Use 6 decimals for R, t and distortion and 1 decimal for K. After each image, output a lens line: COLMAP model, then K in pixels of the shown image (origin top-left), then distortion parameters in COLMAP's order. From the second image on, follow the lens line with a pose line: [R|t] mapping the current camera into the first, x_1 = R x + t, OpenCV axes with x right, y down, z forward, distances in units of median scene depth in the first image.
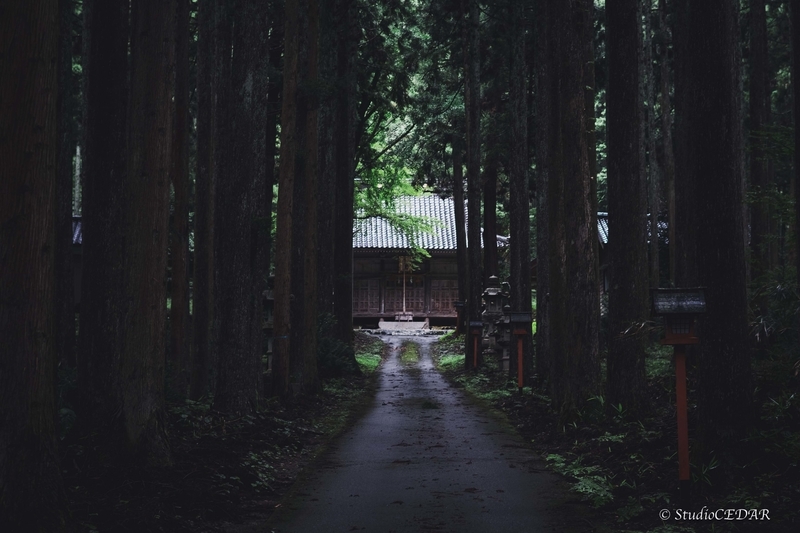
lens RADIAL K [[1735.4, 0, 400.0], [0, 1735.4, 266.5], [0, 0, 1]] dist [-0.056337, -0.081246]
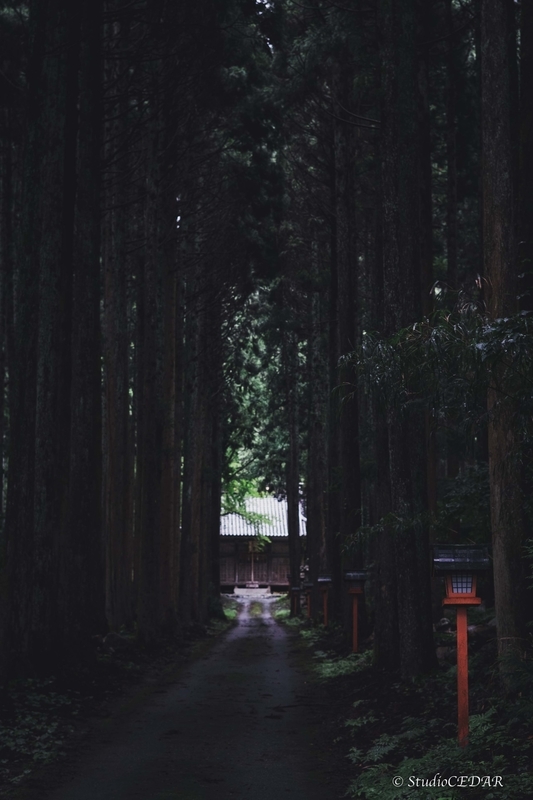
lens RADIAL K [[1884.6, 0, 266.5], [0, 1884.6, 400.0], [0, 0, 1]] dist [-0.045956, -0.119977]
pose [[0.999955, -0.002413, 0.009204, 0.000151], [0.003048, 0.997572, -0.069581, -0.014530], [-0.009014, 0.069605, 0.997534, -0.545305]]
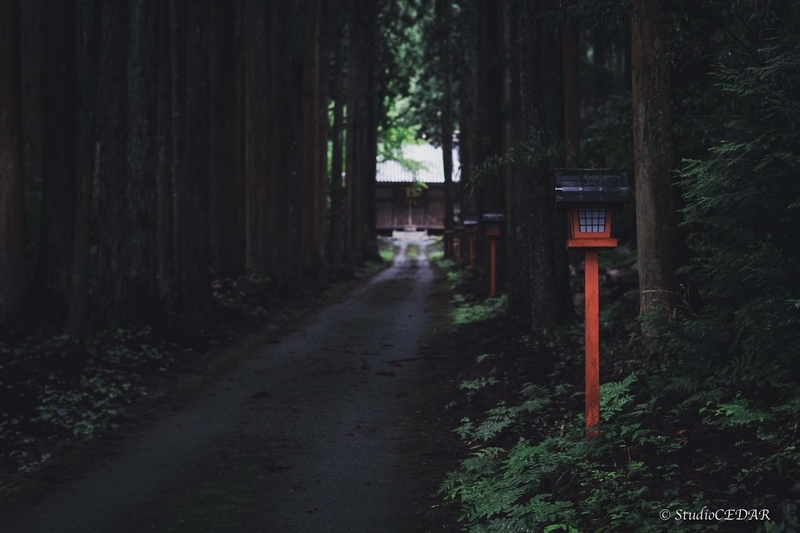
lens RADIAL K [[1735.4, 0, 400.0], [0, 1735.4, 266.5], [0, 0, 1]] dist [-0.056337, -0.081246]
pose [[0.999947, -0.004151, -0.009412, 0.007976], [0.004615, 0.998751, 0.049753, -0.012355], [0.009194, -0.049793, 0.998717, -0.488379]]
